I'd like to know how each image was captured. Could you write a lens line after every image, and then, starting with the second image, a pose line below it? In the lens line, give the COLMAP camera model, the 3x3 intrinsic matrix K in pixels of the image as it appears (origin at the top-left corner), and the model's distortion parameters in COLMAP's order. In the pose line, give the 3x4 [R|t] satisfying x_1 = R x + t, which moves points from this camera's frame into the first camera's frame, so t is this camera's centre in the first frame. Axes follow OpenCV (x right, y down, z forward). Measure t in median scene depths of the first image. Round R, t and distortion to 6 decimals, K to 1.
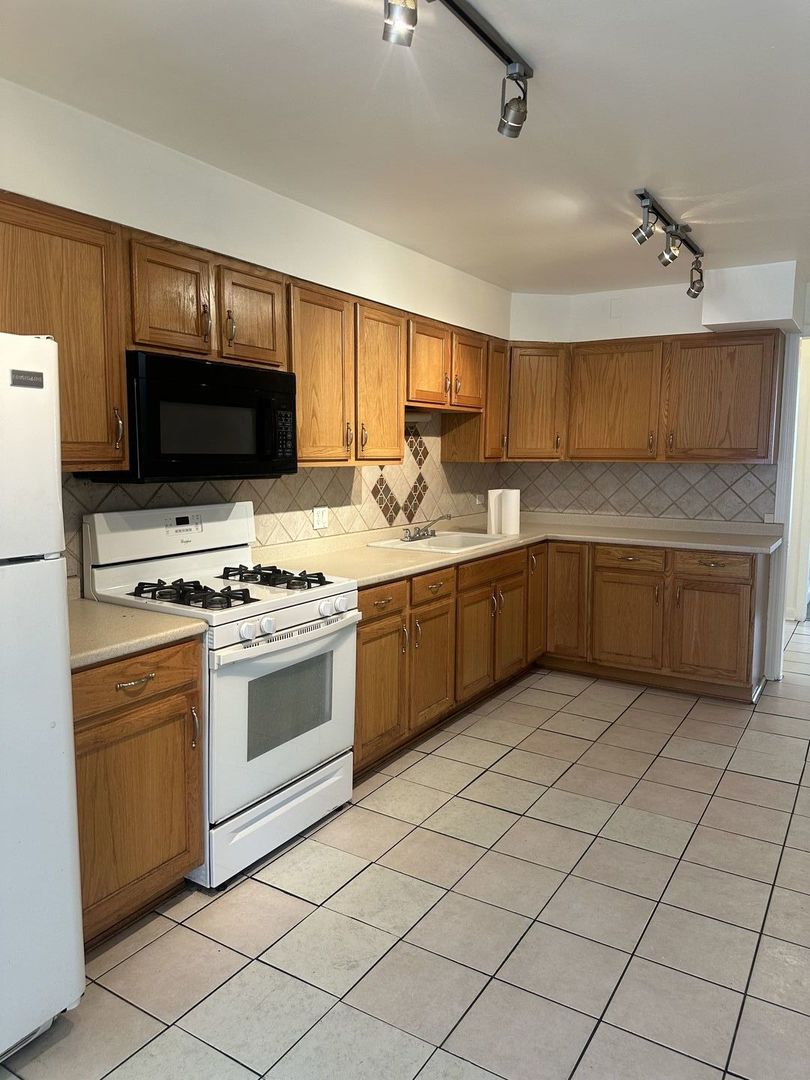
lens RADIAL K [[765.3, 0, 405.0], [0, 765.3, 540.0], [0, 0, 1]] dist [0.086927, -0.000974]
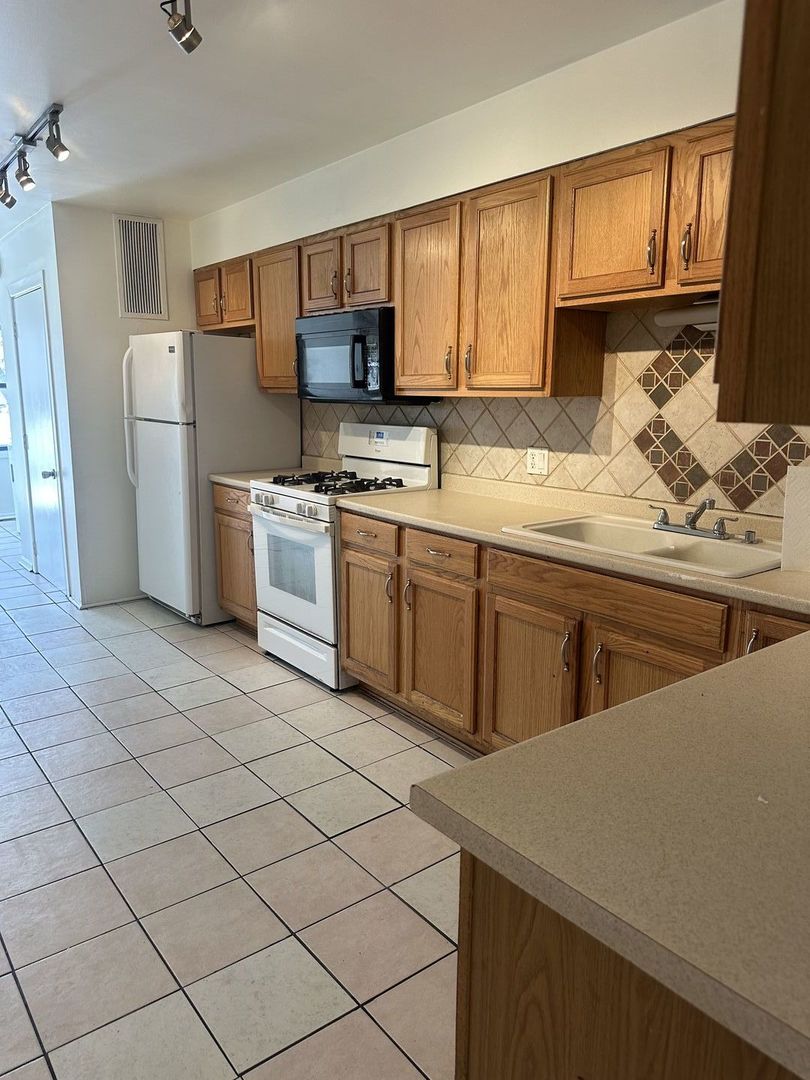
lens RADIAL K [[765.3, 0, 405.0], [0, 765.3, 540.0], [0, 0, 1]] dist [0.086927, -0.000974]
pose [[-0.347423, 0.167300, -0.922664, 0.726341], [-0.122372, 0.967452, 0.221499, -0.113760], [0.929689, 0.189862, -0.315642, 1.145493]]
